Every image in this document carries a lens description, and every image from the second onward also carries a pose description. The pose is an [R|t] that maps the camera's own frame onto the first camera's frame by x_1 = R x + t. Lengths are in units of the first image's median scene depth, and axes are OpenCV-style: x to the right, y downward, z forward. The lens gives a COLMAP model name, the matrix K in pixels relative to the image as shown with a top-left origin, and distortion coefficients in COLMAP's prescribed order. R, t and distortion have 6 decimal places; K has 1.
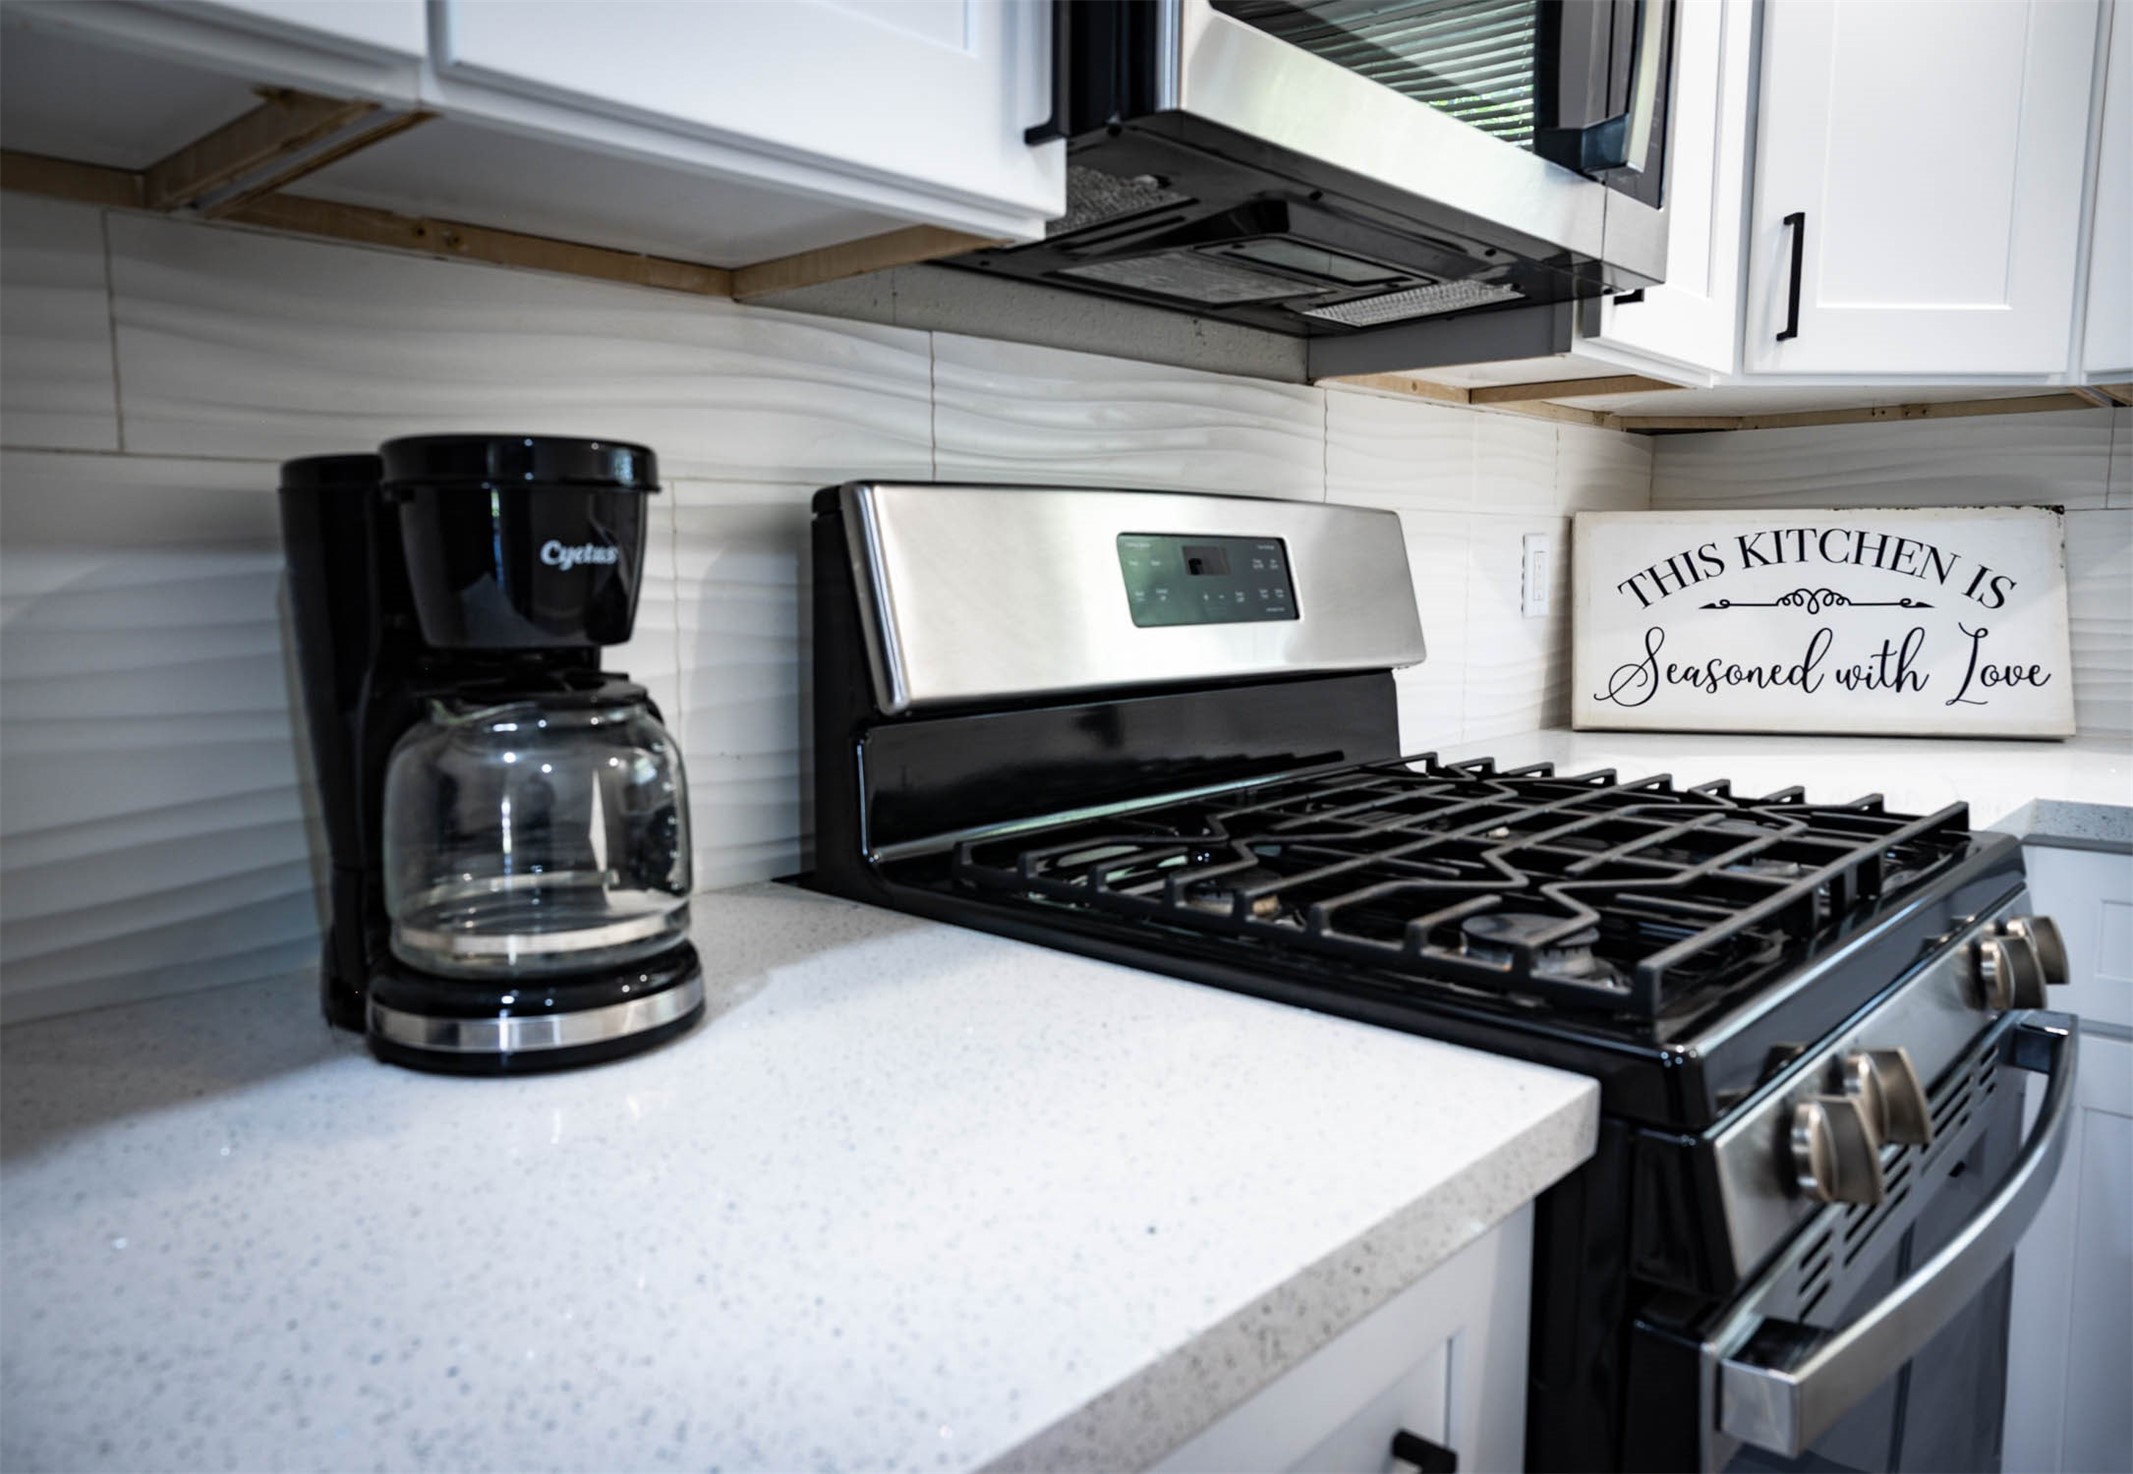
lens RADIAL K [[1500.1, 0, 1053.5], [0, 1500.1, 738.5], [0, 0, 1]] dist [-0.000925, 0.002932]
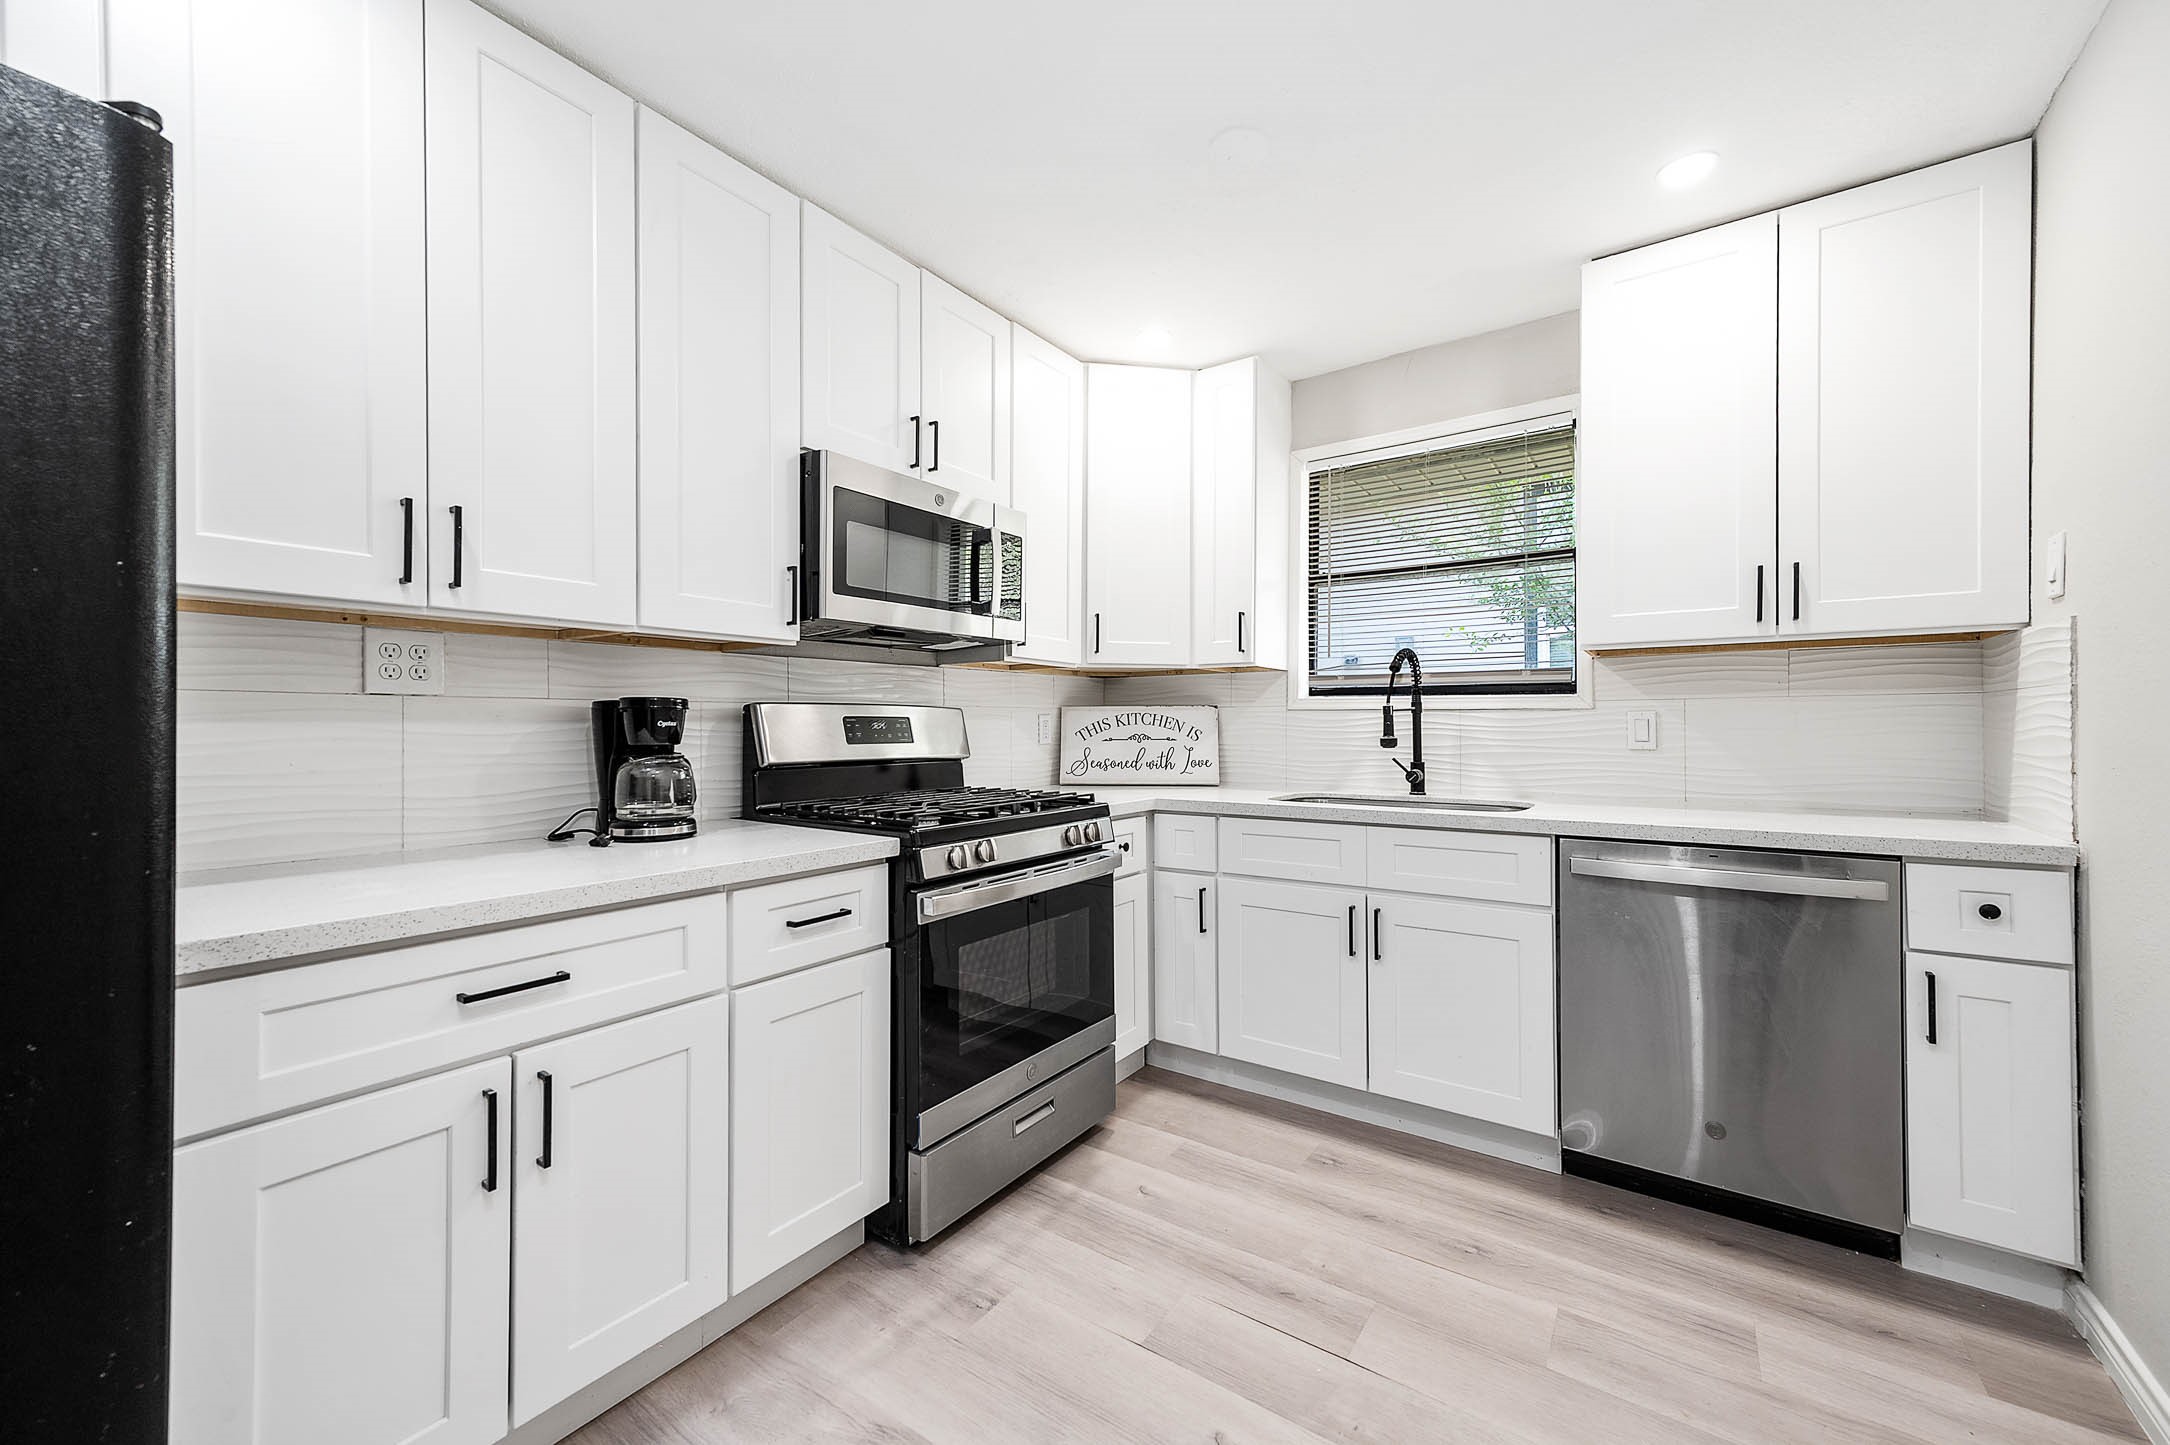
lens RADIAL K [[845.6, 0, 1095.6], [0, 845.6, 725.5], [0, 0, 1]] dist [0.011229, 0.000023]
pose [[0.991840, 0.000394, 0.127489, 0.225001], [0.014170, 0.993459, -0.113307, 0.066986], [-0.126700, 0.114189, 0.985347, -0.590636]]
